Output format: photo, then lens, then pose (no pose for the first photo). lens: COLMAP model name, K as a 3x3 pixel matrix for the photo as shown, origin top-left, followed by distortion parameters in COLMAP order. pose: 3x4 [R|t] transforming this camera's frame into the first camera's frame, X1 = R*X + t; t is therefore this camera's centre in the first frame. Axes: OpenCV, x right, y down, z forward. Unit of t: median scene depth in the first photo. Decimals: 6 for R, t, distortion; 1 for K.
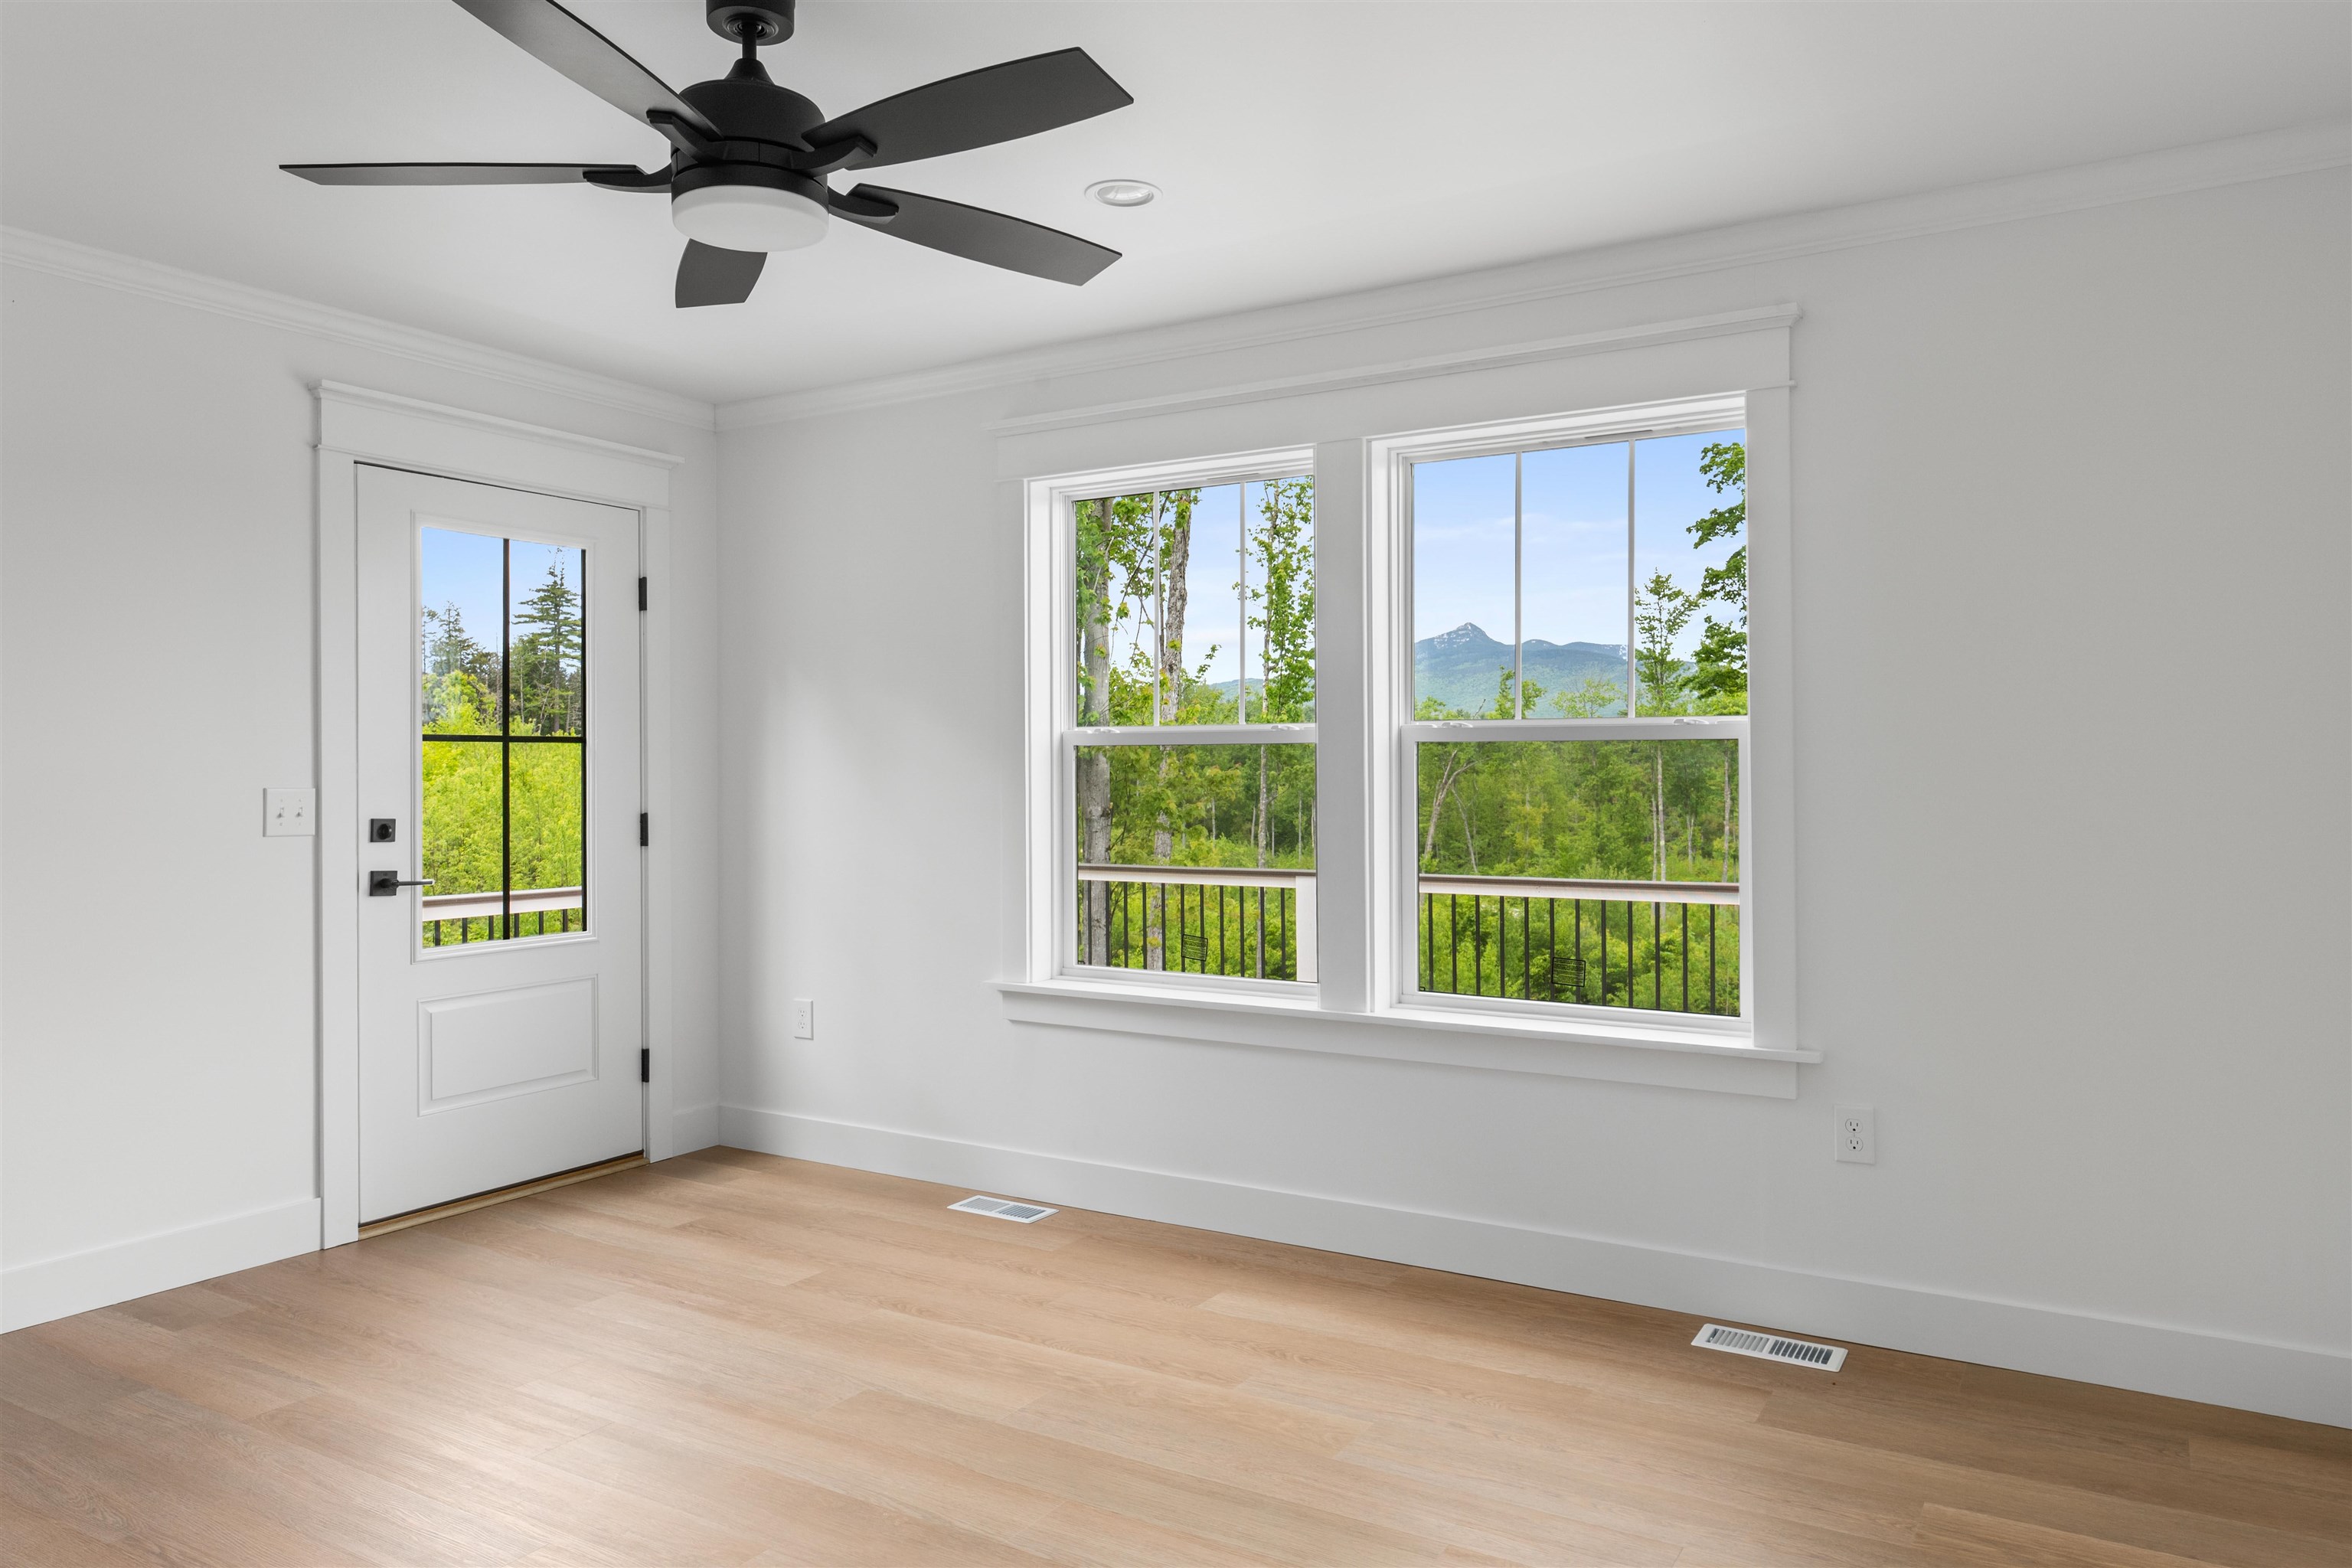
lens RADIAL K [[1551.1, 0, 1176.0], [0, 1551.1, 784.0], [0, 0, 1]] dist [-0.000372, -0.001718]
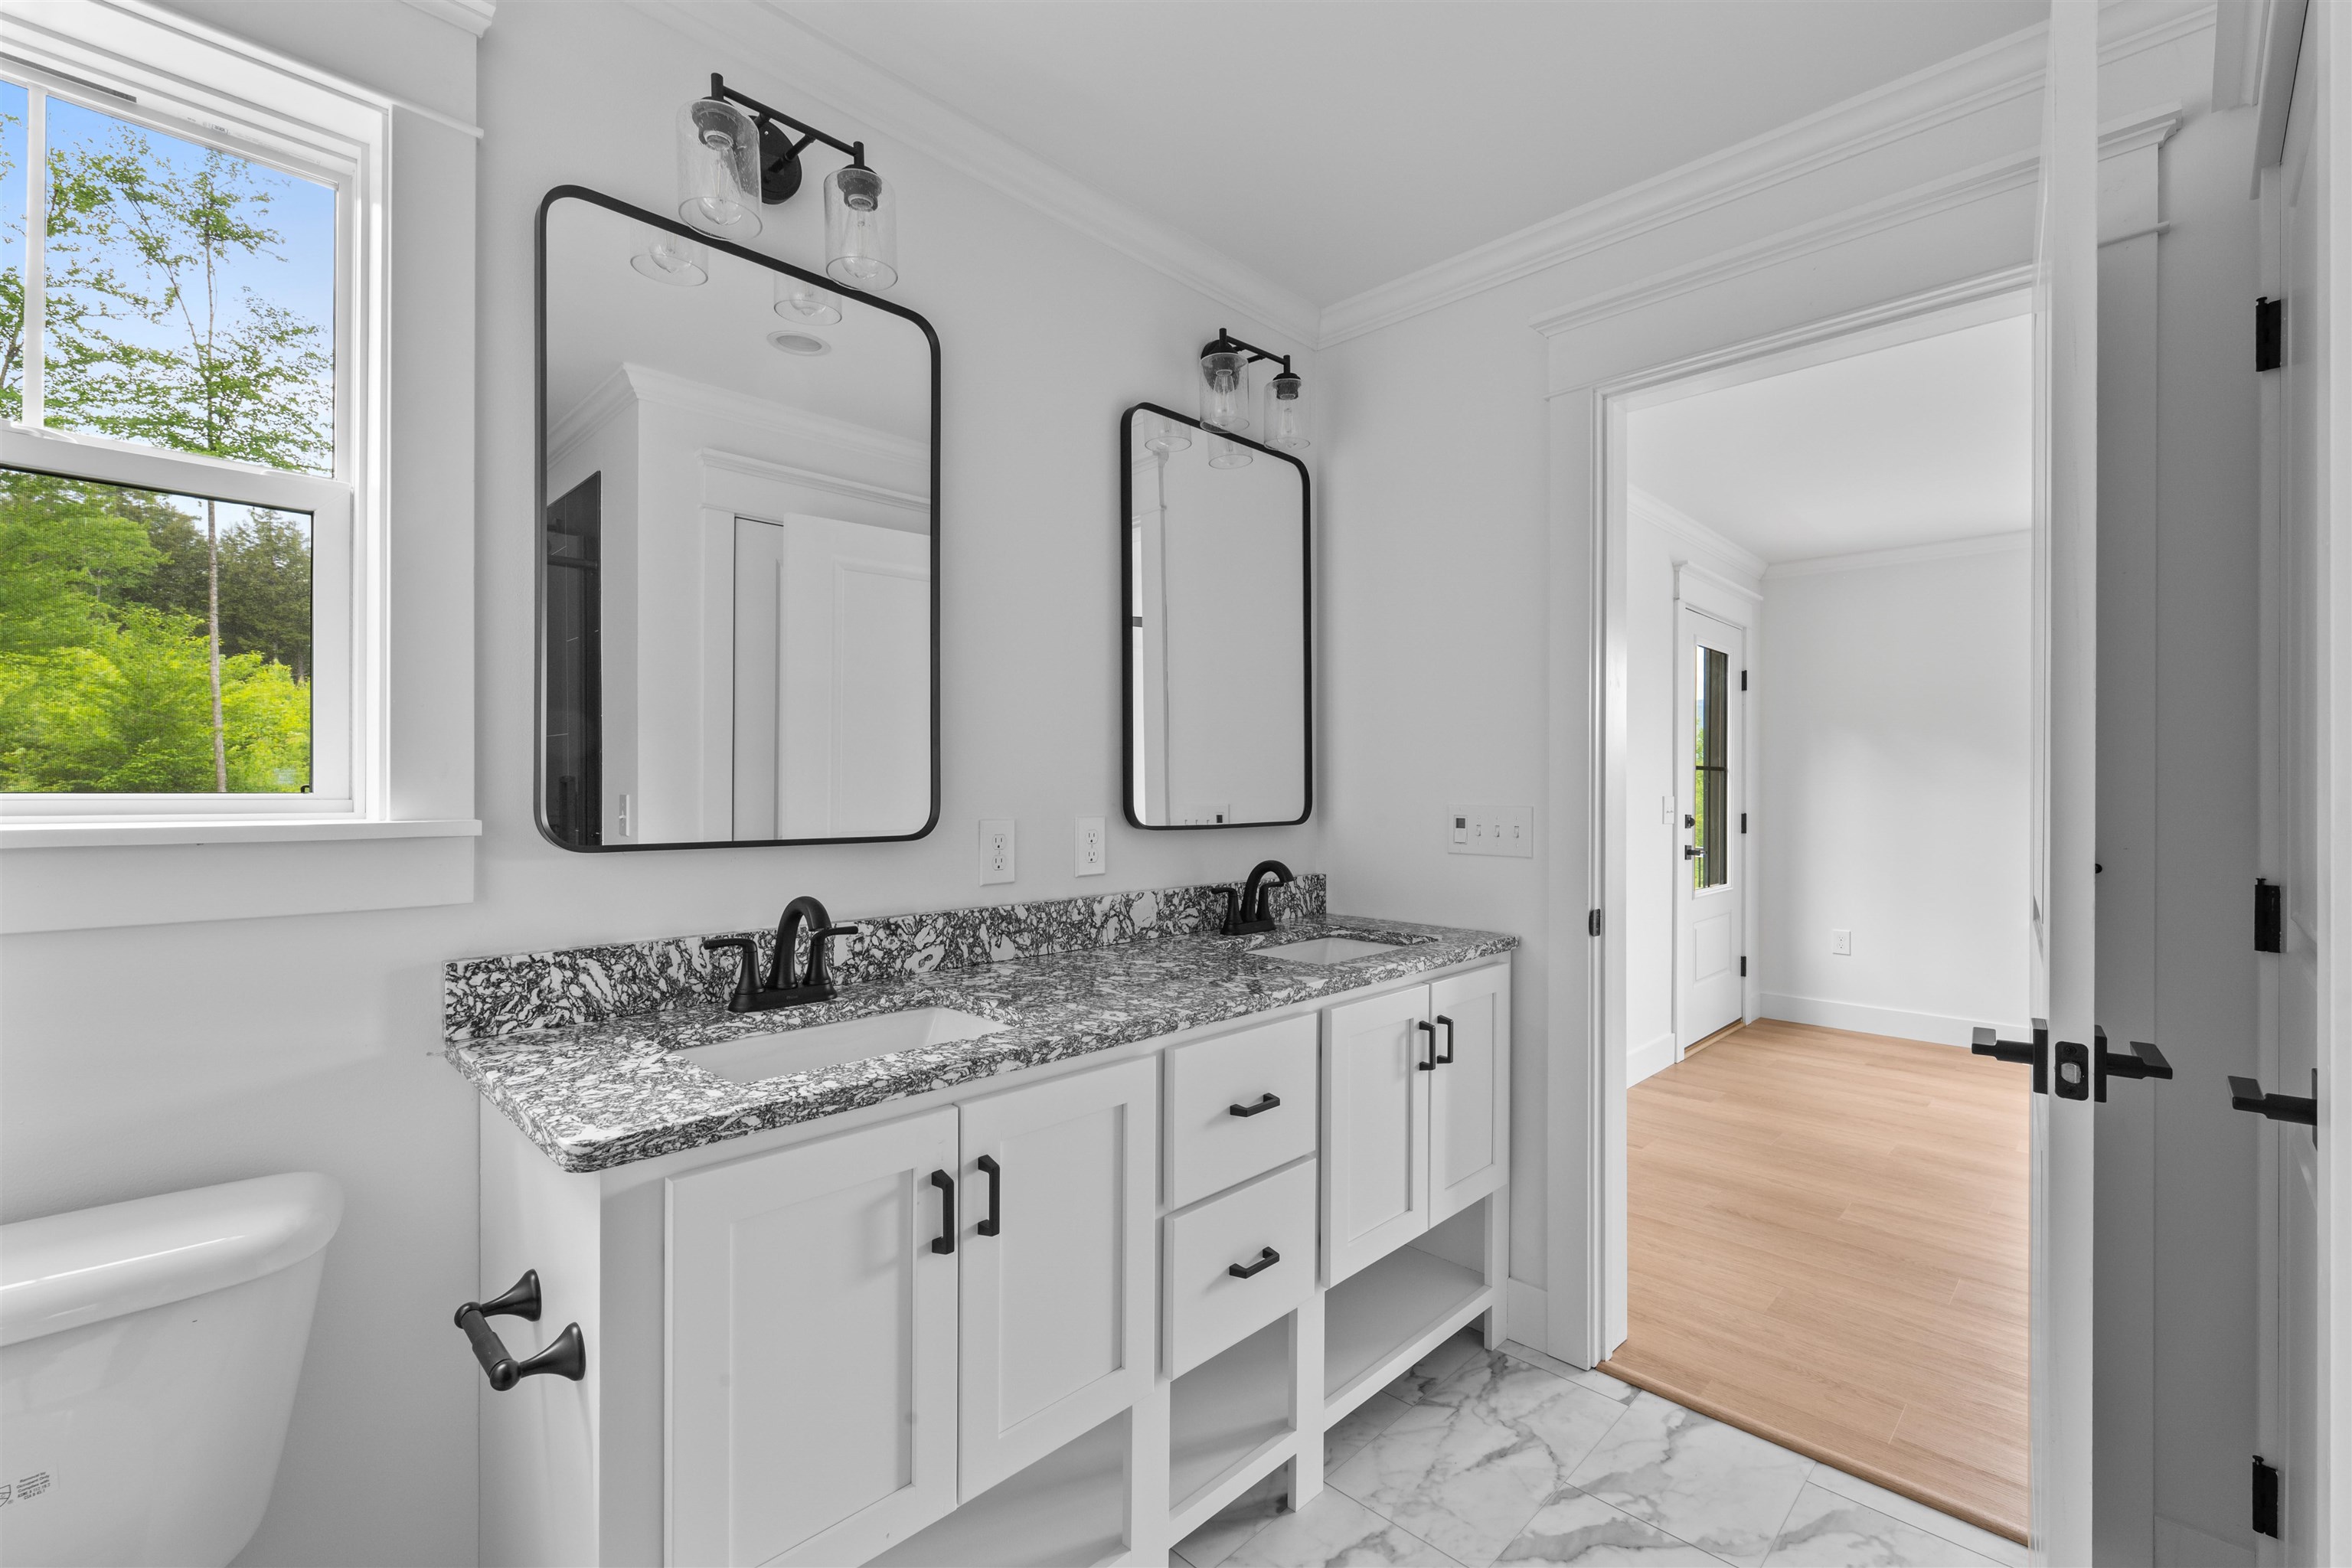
lens RADIAL K [[1020.1, 0, 1206.5], [0, 1020.1, 791.1], [0, 0, 1]] dist [0.000236, -0.000072]
pose [[0.980305, 0.005087, -0.197424, -0.810866], [-0.006655, 0.999951, -0.007279, 0.007754], [0.197378, 0.008450, 0.980291, -0.209458]]
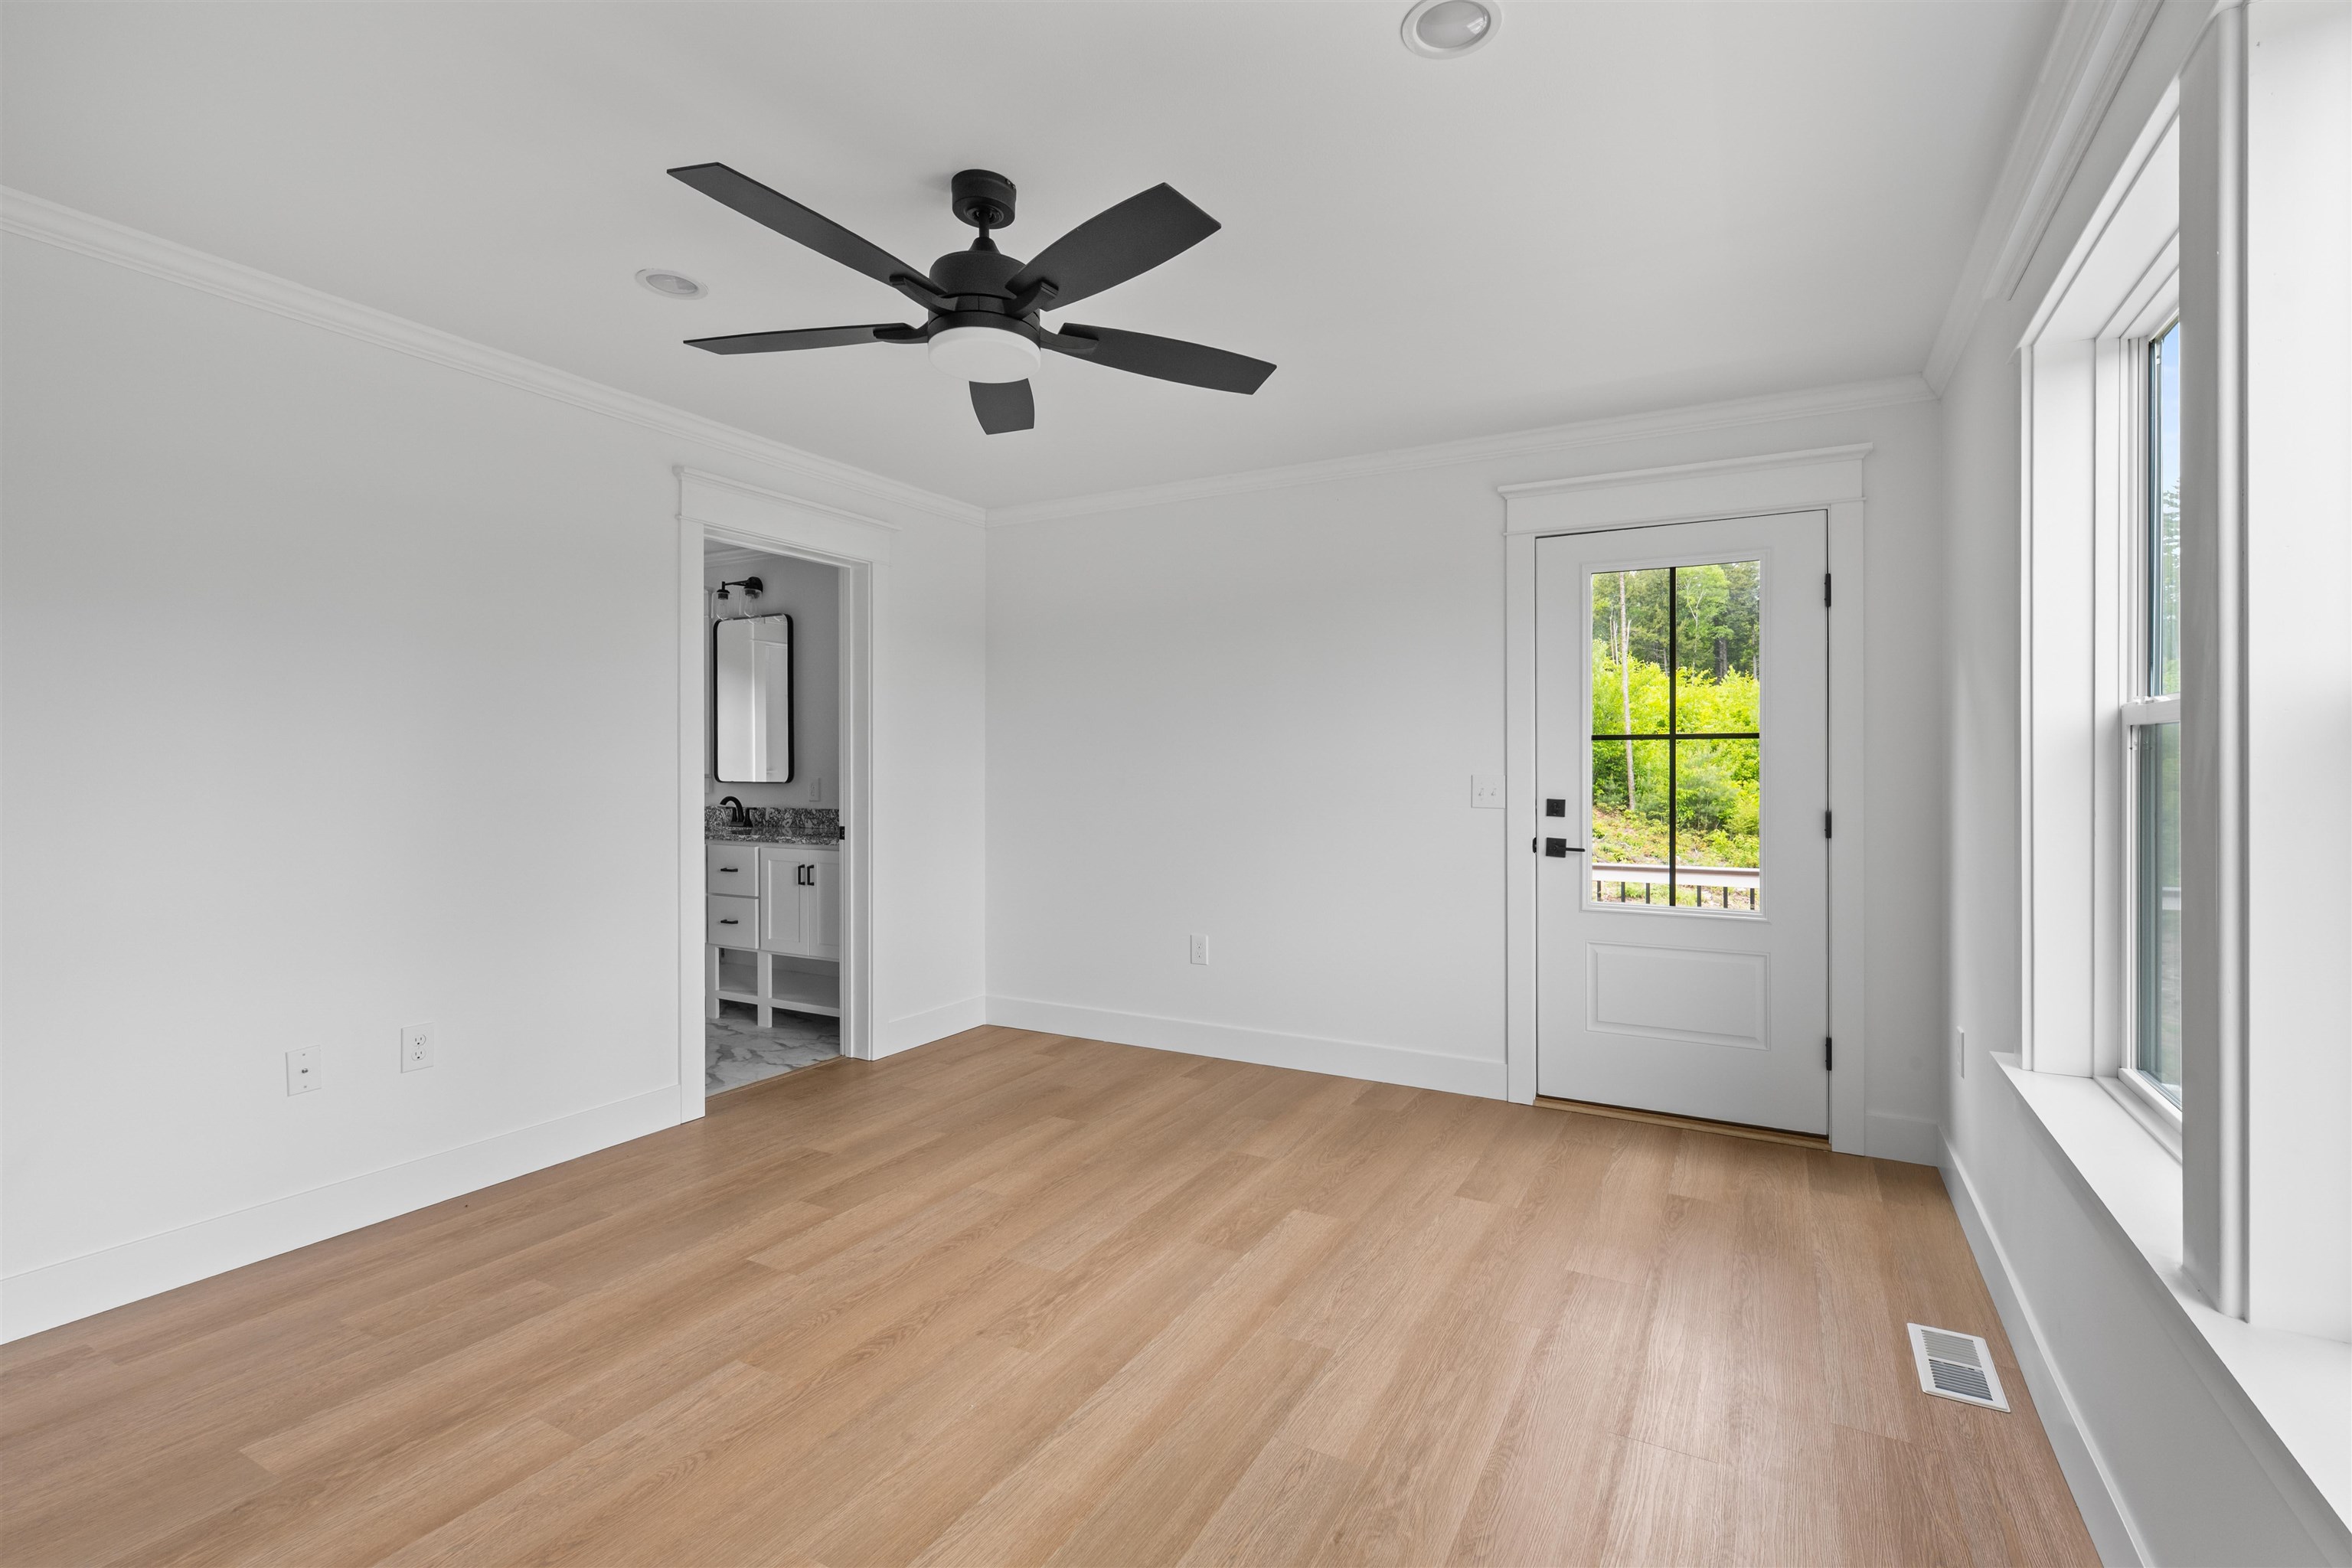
lens RADIAL K [[1032.5, 0, 1189.1], [0, 1032.5, 771.0], [0, 0, 1]] dist [-0.001890, -0.000395]
pose [[0.062085, 0.005306, -0.998057, 0.358619], [-0.011070, 0.999928, 0.004628, -0.002600], [0.998009, 0.010761, 0.062140, 0.628051]]
